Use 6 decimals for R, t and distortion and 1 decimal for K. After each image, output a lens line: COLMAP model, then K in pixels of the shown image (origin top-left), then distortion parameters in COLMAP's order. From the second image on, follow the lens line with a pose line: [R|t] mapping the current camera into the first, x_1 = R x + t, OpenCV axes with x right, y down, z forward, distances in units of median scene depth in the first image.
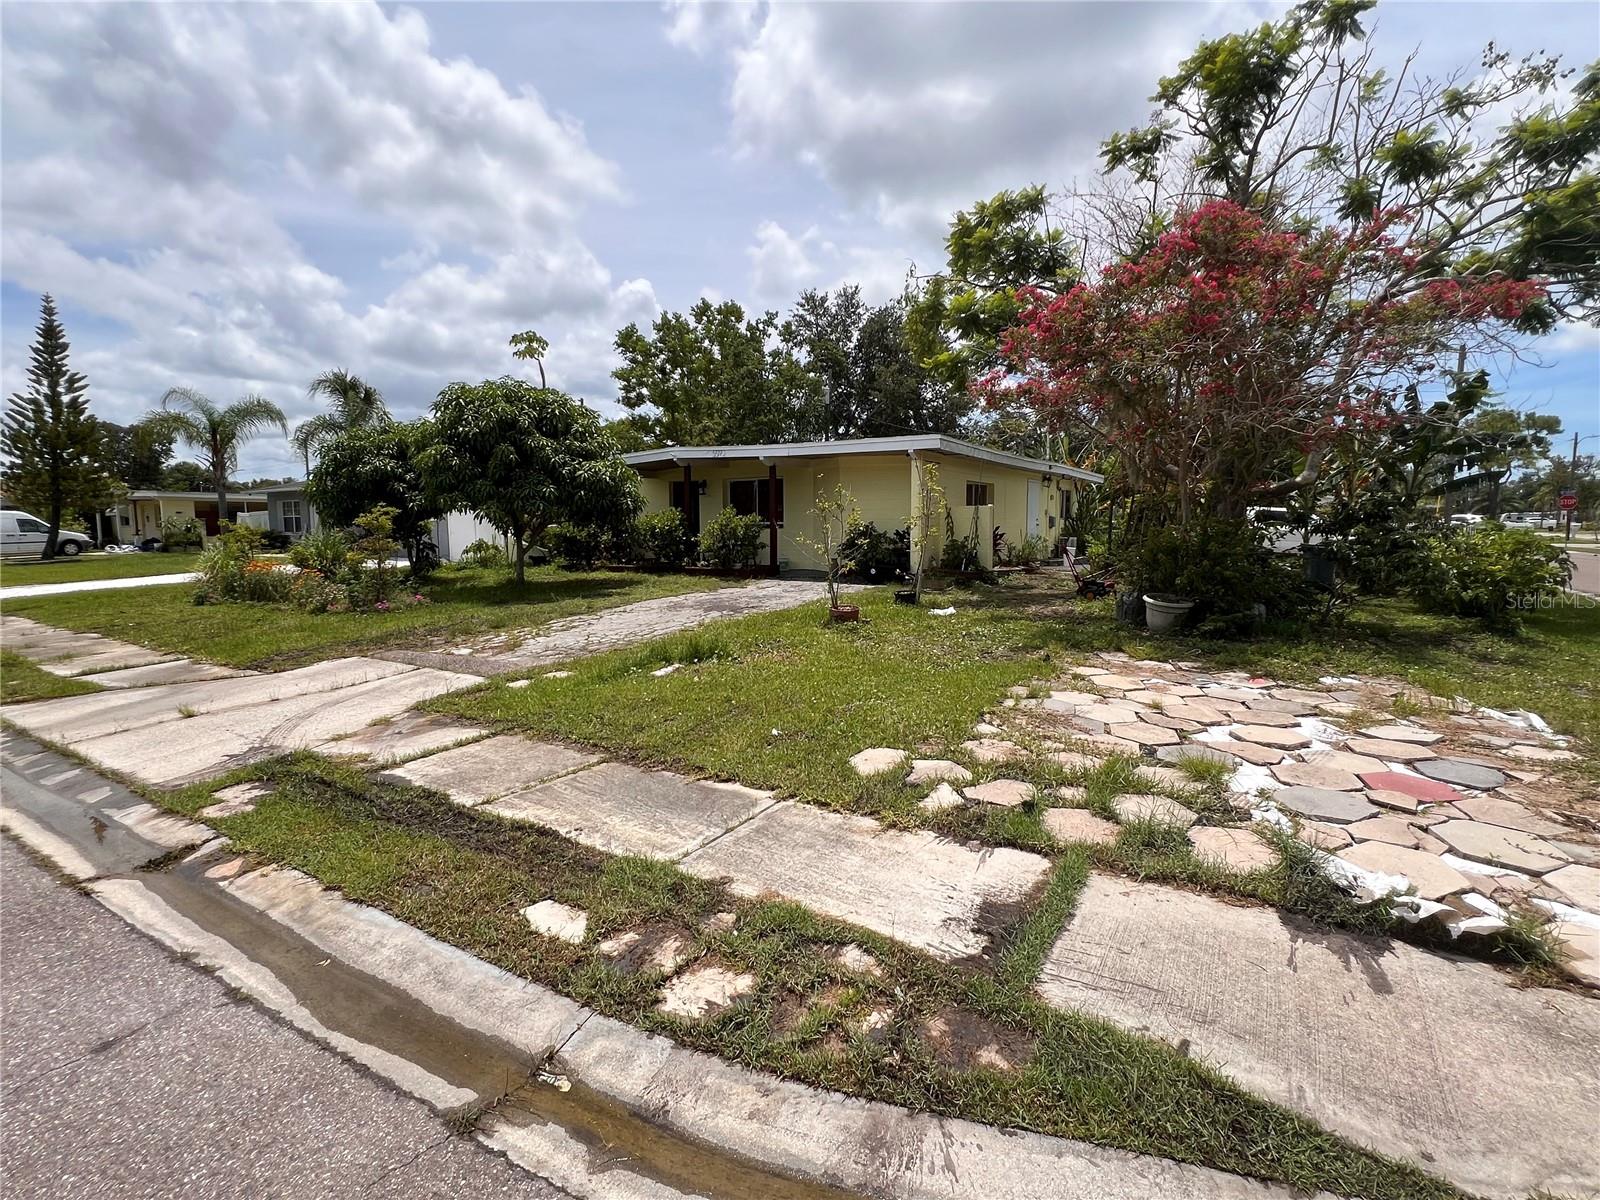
lens RADIAL K [[769.7, 0, 802.5], [0, 769.7, 601.8], [0, 0, 1]] dist [-0.008039, 0.002151]
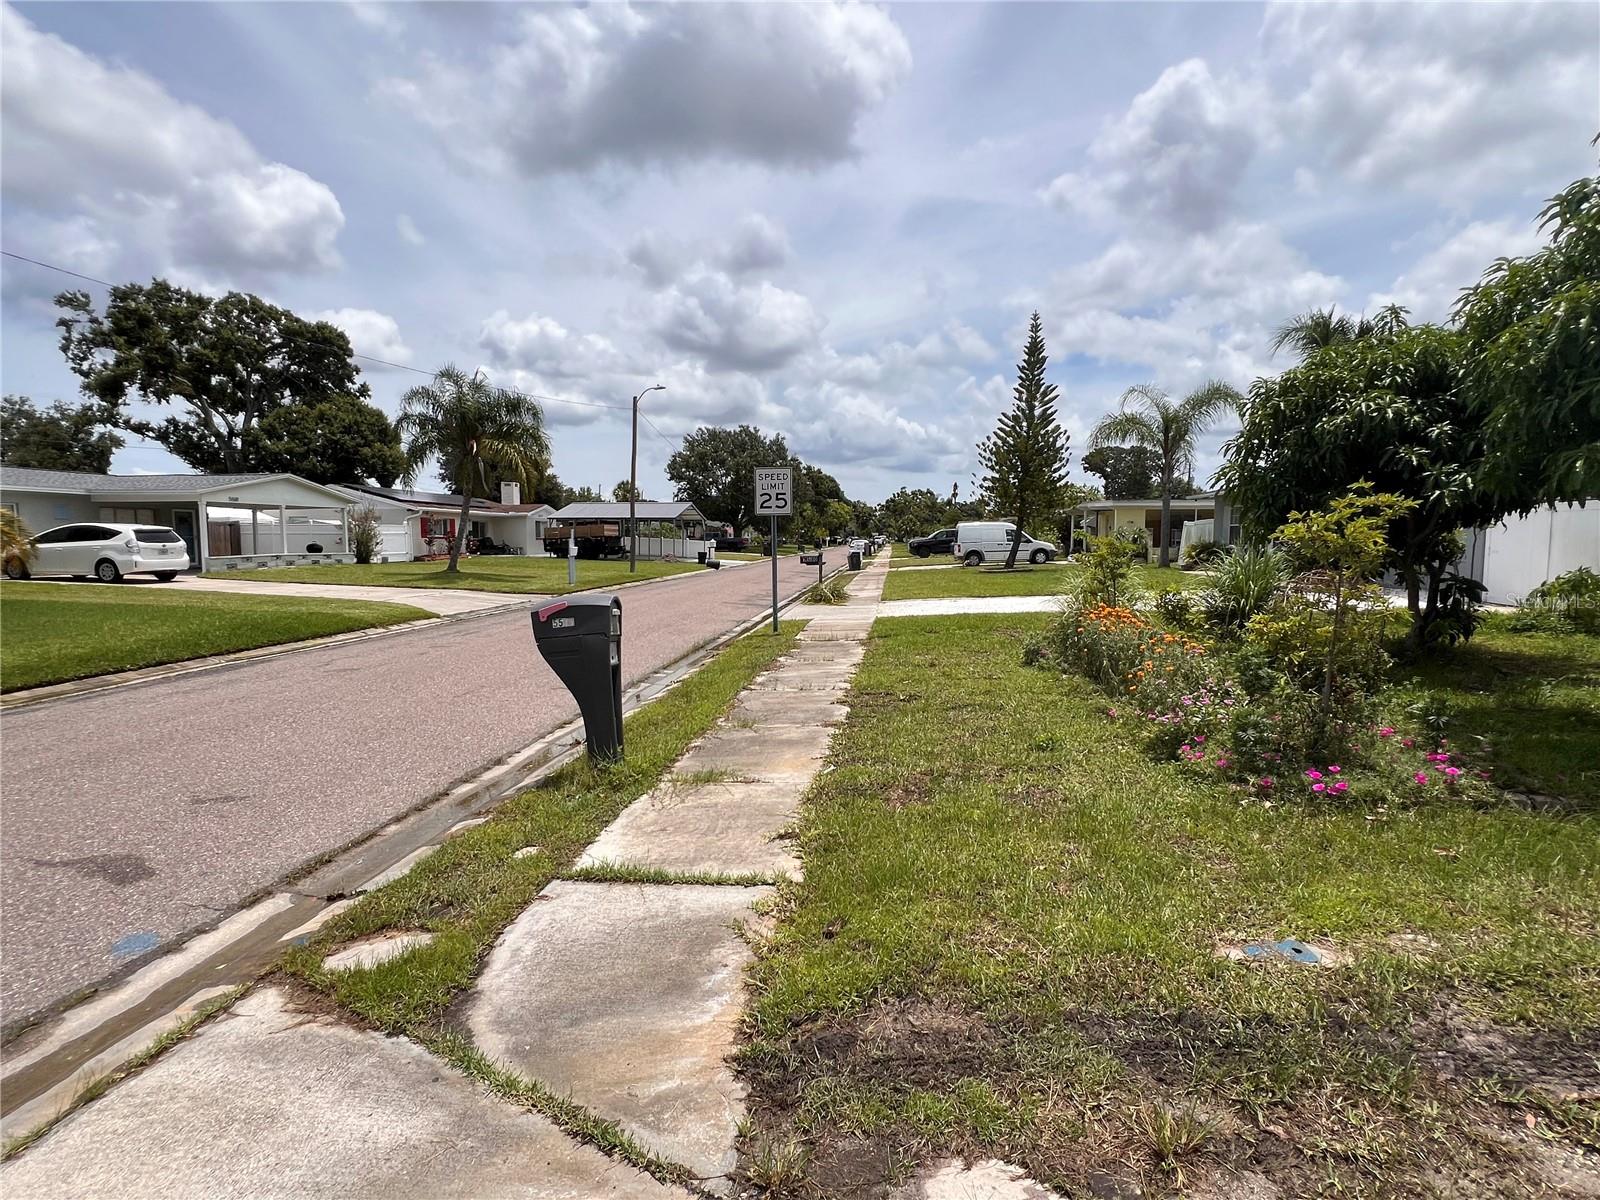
lens RADIAL K [[769.7, 0, 803.0], [0, 769.7, 597.4], [0, 0, 1]] dist [-0.008039, 0.002151]
pose [[0.430768, 0.074612, -0.899373, -0.092537], [-0.091106, 0.995081, 0.038915, -0.017706], [0.897852, 0.065175, 0.435447, 0.169120]]
